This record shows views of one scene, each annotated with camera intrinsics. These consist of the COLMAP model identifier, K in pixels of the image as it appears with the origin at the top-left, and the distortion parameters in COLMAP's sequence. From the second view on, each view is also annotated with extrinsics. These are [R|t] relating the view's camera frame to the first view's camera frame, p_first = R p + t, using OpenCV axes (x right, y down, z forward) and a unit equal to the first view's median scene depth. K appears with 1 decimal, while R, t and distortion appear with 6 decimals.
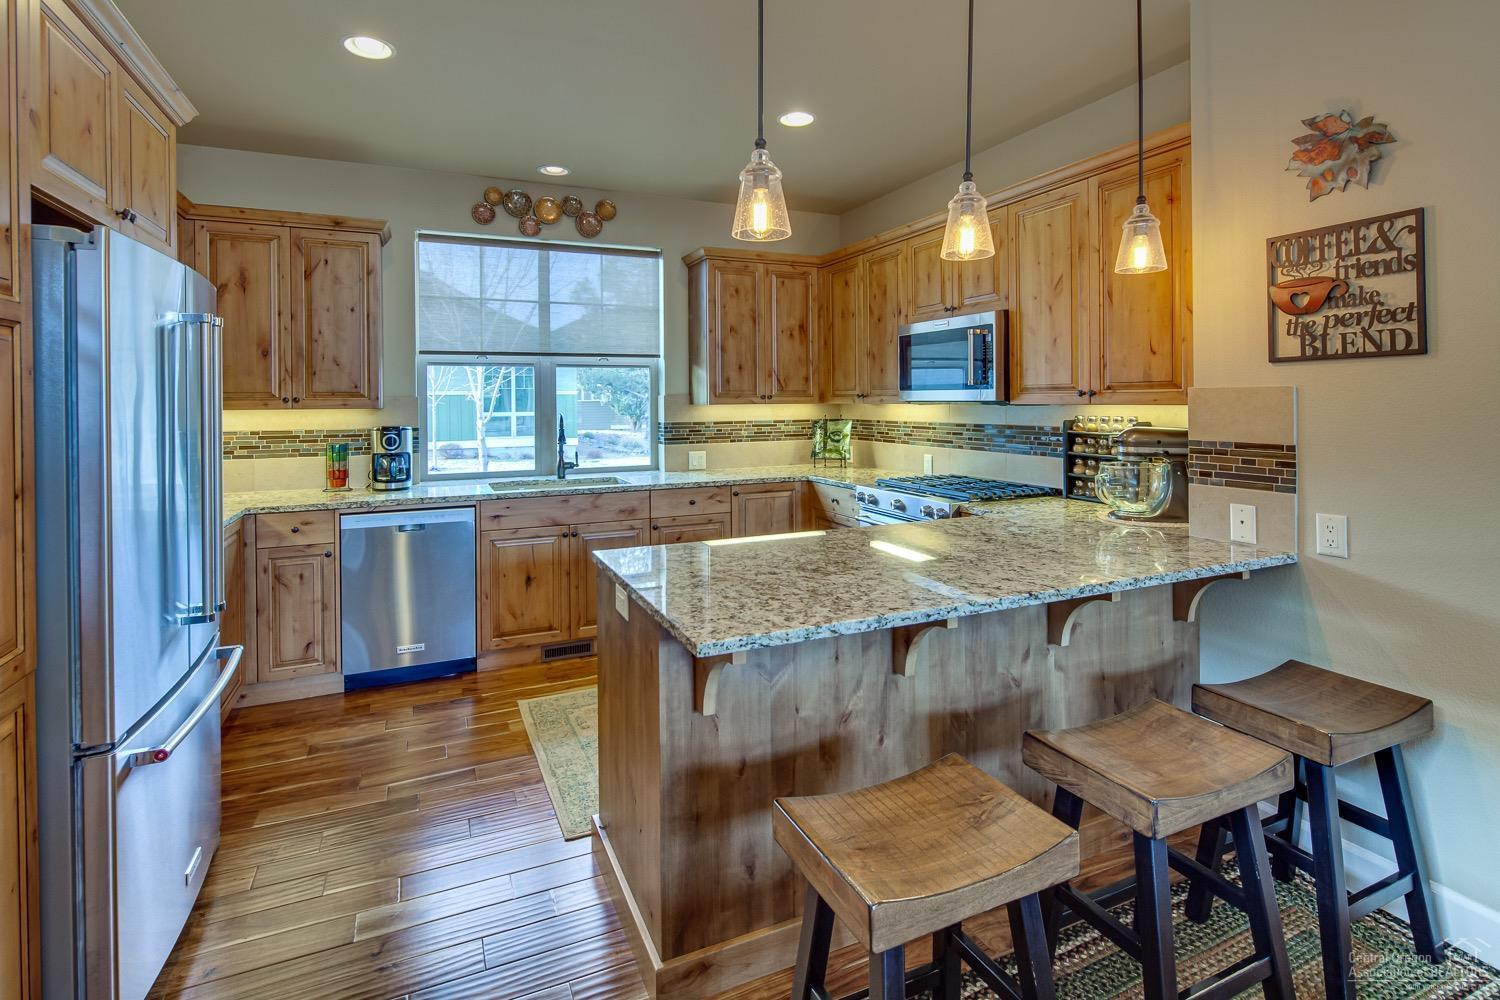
lens RADIAL K [[718.0, 0, 742.1], [0, 718.0, 395.5], [0, 0, 1]] dist [-0.002303, -0.000518]
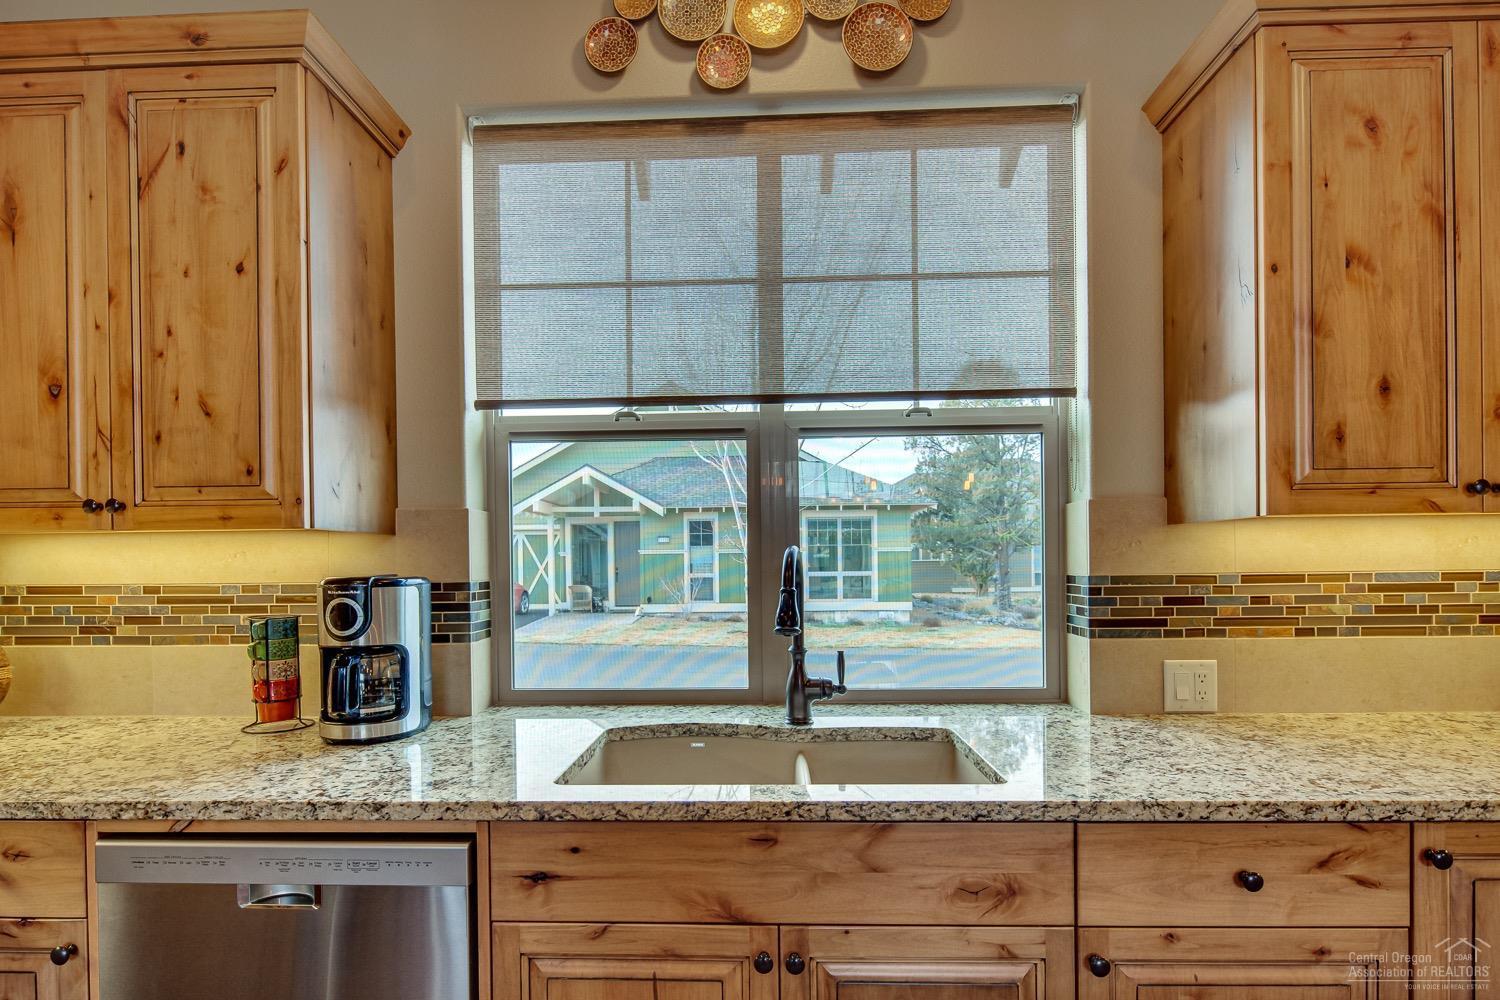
lens RADIAL K [[746.2, 0, 747.6], [0, 746.2, 567.8], [0, 0, 1]] dist [-0.000419, -0.000384]
pose [[0.900628, 0.001142, -0.434589, -0.112565], [0.005266, 0.999894, 0.013540, 0.030966], [0.434559, -0.014483, 0.900527, 0.665981]]
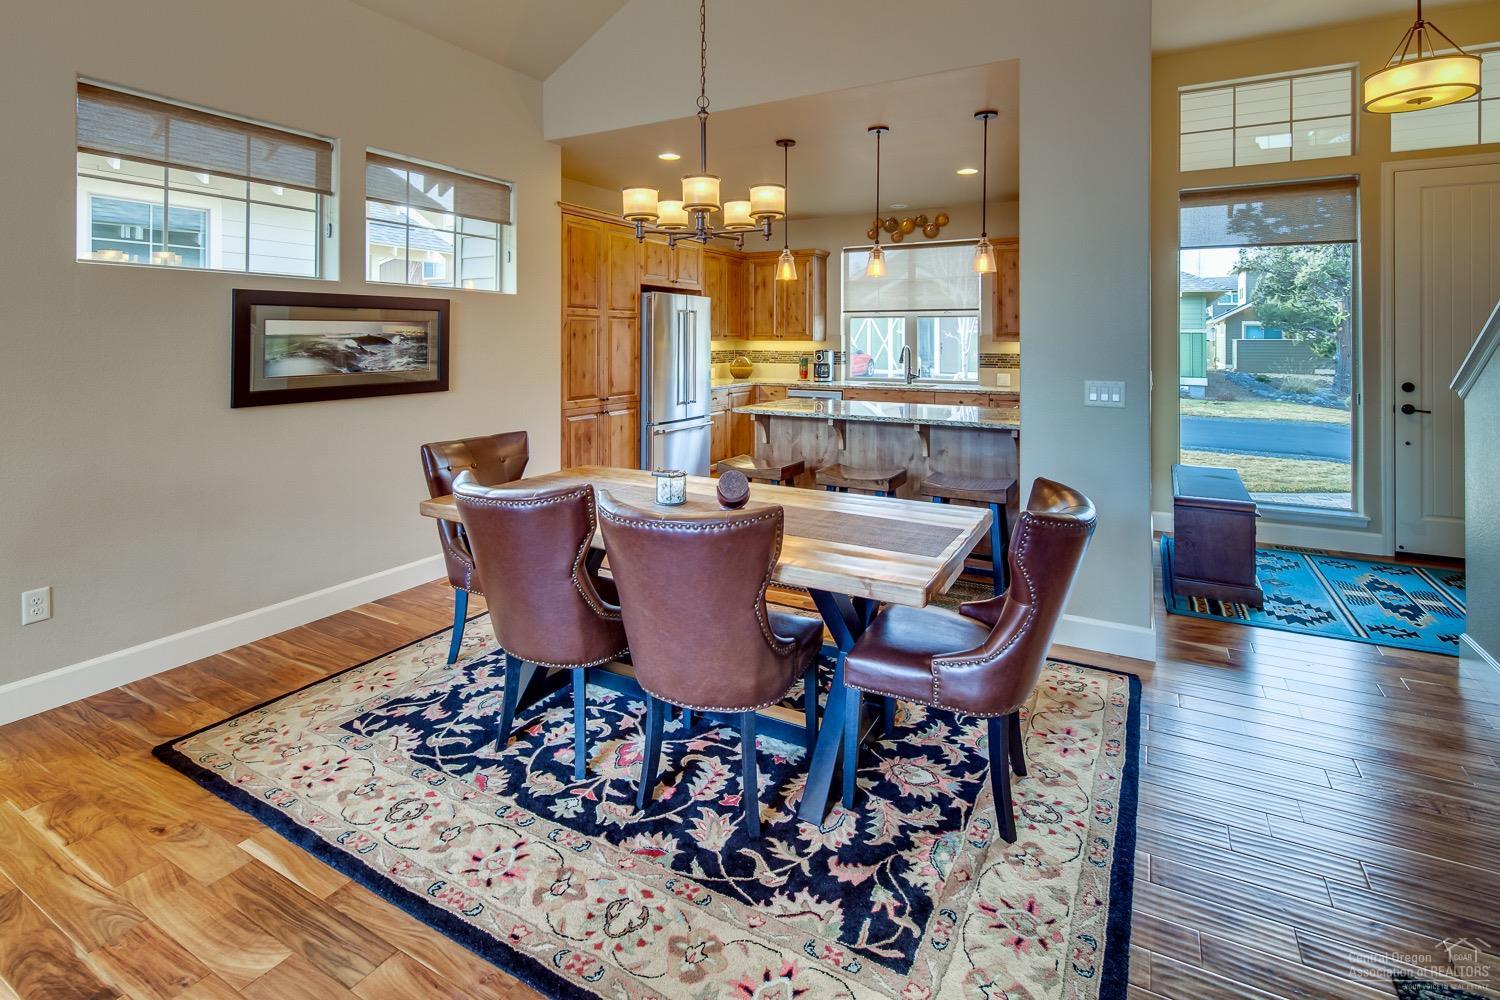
lens RADIAL K [[722.9, 0, 746.5], [0, 722.9, 334.2], [0, 0, 1]] dist [-0.001336, -0.000661]
pose [[0.602705, 0.006376, -0.797939, 0.910410], [-0.004248, 0.999980, 0.004781, -0.008688], [0.797953, 0.000508, 0.602719, -0.349239]]
